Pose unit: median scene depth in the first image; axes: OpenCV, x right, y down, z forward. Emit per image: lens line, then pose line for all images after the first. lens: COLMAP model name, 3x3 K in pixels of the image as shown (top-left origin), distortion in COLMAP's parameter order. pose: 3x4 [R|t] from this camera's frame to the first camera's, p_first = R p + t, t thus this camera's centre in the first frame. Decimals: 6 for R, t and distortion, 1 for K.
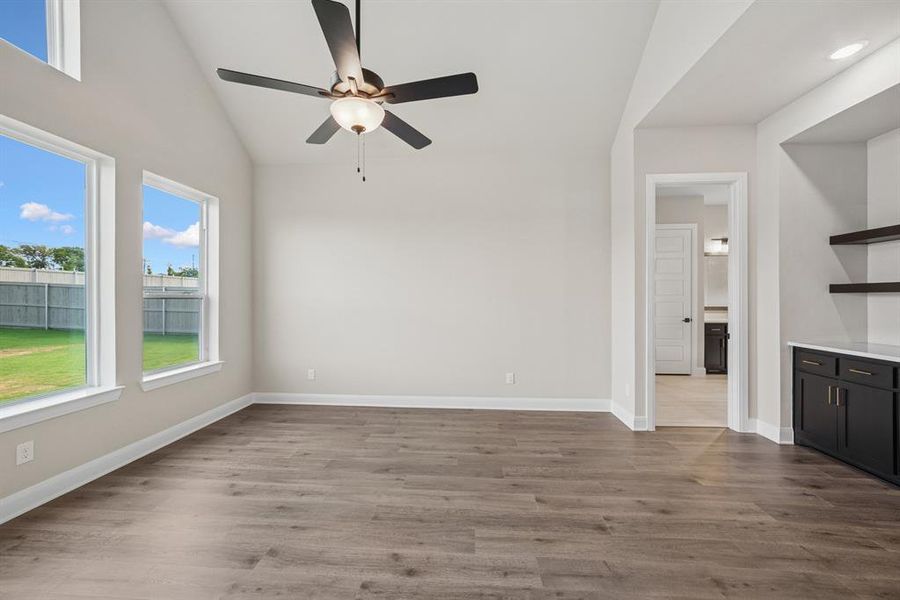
lens RADIAL K [[352.0, 0, 444.5], [0, 352.0, 298.7], [0, 0, 1]] dist [-0.010625, 0.002881]
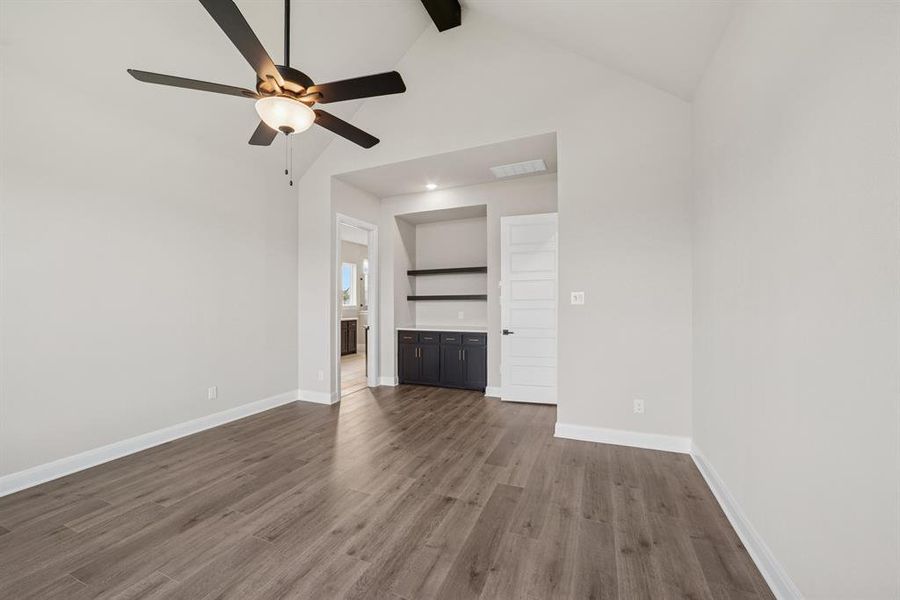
lens RADIAL K [[352.0, 0, 456.1], [0, 352.0, 307.3], [0, 0, 1]] dist [-0.010625, 0.002881]
pose [[0.301726, -0.013722, 0.953296, -0.645580], [0.006077, 0.999904, 0.012470, -0.002575], [-0.953375, 0.002031, 0.301780, 0.167970]]
